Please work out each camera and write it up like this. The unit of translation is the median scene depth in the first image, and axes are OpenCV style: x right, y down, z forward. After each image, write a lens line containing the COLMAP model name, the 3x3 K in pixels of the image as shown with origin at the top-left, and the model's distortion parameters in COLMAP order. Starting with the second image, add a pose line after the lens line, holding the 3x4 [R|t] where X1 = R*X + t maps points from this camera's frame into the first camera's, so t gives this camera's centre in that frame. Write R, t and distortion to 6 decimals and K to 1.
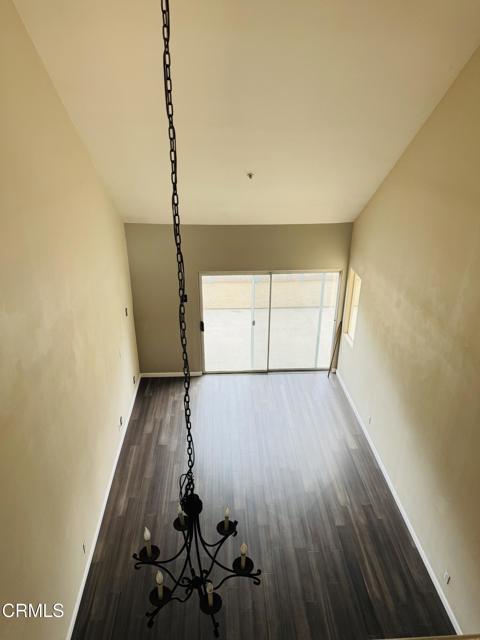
lens RADIAL K [[456.3, 0, 238.2], [0, 456.3, 316.1], [0, 0, 1]] dist [0.017487, -0.008323]
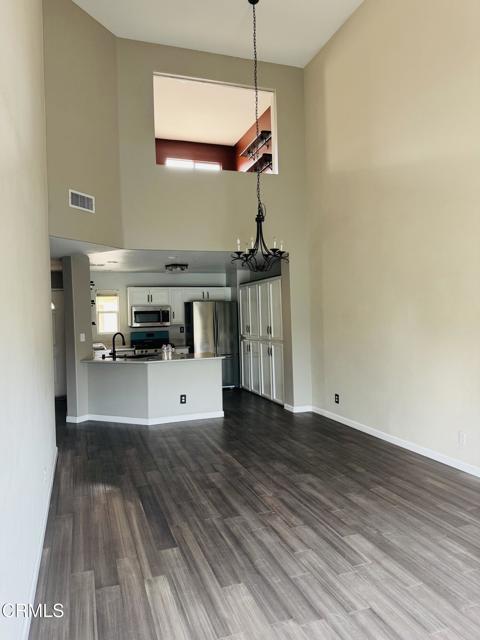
lens RADIAL K [[456.3, 0, 238.2], [0, 456.3, 316.1], [0, 0, 1]] dist [0.017487, -0.008323]
pose [[-0.958930, 0.022887, -0.282719, 0.271003], [-0.095702, 0.912185, 0.398448, -0.023323], [0.267011, 0.409140, -0.872531, 1.282178]]
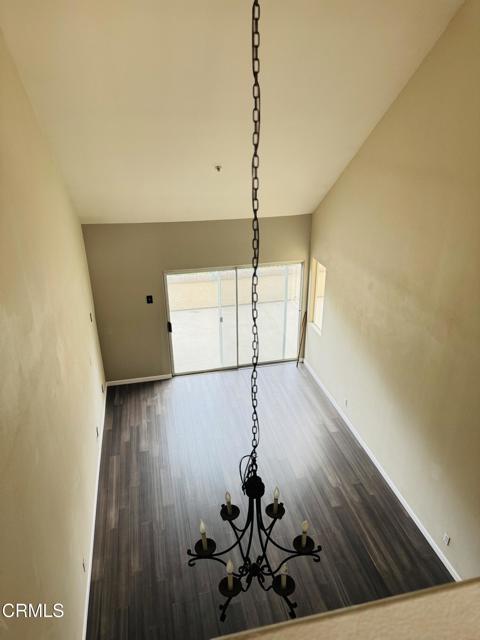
lens RADIAL K [[456.3, 0, 238.2], [0, 456.3, 316.1], [0, 0, 1]] dist [0.017487, -0.008323]
pose [[0.986661, -0.079541, 0.142034, -0.095775], [0.080978, 0.996706, -0.004356, 0.020150], [-0.141220, 0.015800, 0.989852, 0.015002]]
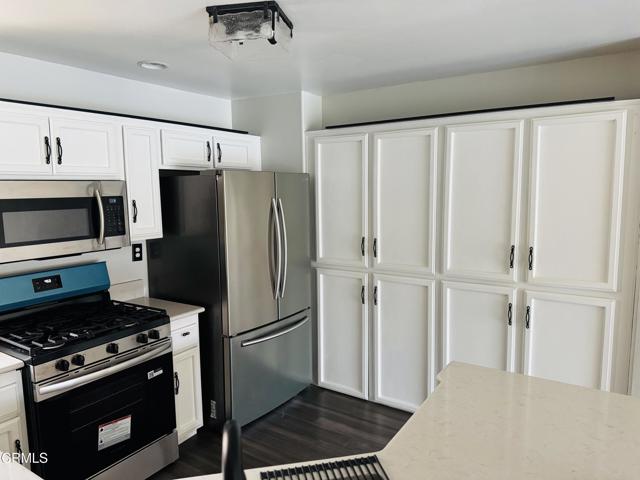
lens RADIAL K [[448.6, 0, 320.0], [0, 448.6, 240.0], [0, 0, 1]] dist [0.088336, -0.122530]
pose [[-0.584525, 0.095649, -0.805719, 0.317221], [-0.331803, 0.878020, 0.344945, 0.411795], [0.740431, 0.468969, -0.481488, 0.252664]]
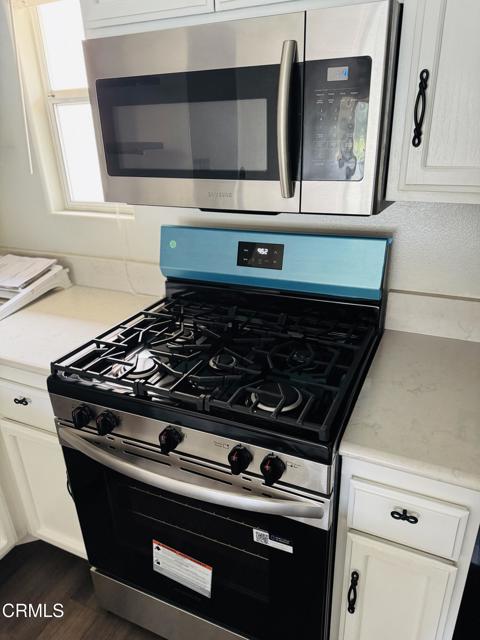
lens RADIAL K [[448.6, 0, 249.2], [0, 448.6, 321.5], [0, 0, 1]] dist [0.088336, -0.122530]
pose [[-0.888069, -0.170721, 0.426835, 0.016465], [0.211996, 0.671780, 0.709768, 0.540834], [-0.407912, 0.720810, -0.560394, 0.026661]]
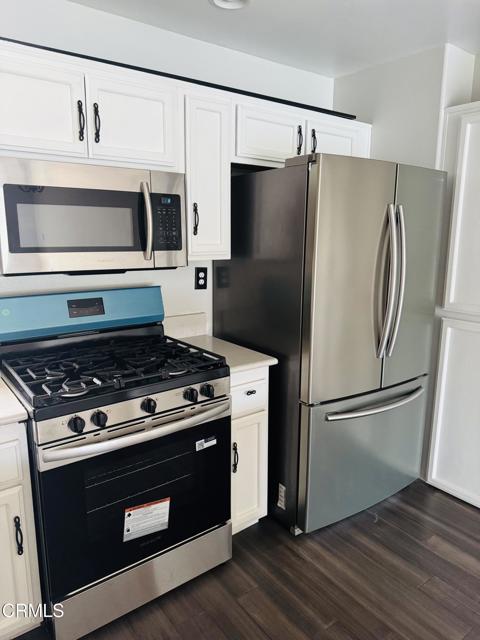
lens RADIAL K [[448.6, 0, 249.2], [0, 448.6, 321.5], [0, 0, 1]] dist [0.088336, -0.122530]
pose [[-0.819735, 0.098779, -0.564161, 0.213067], [-0.253840, 0.820332, 0.512466, 0.491033], [0.513420, 0.563293, -0.647380, 0.154682]]
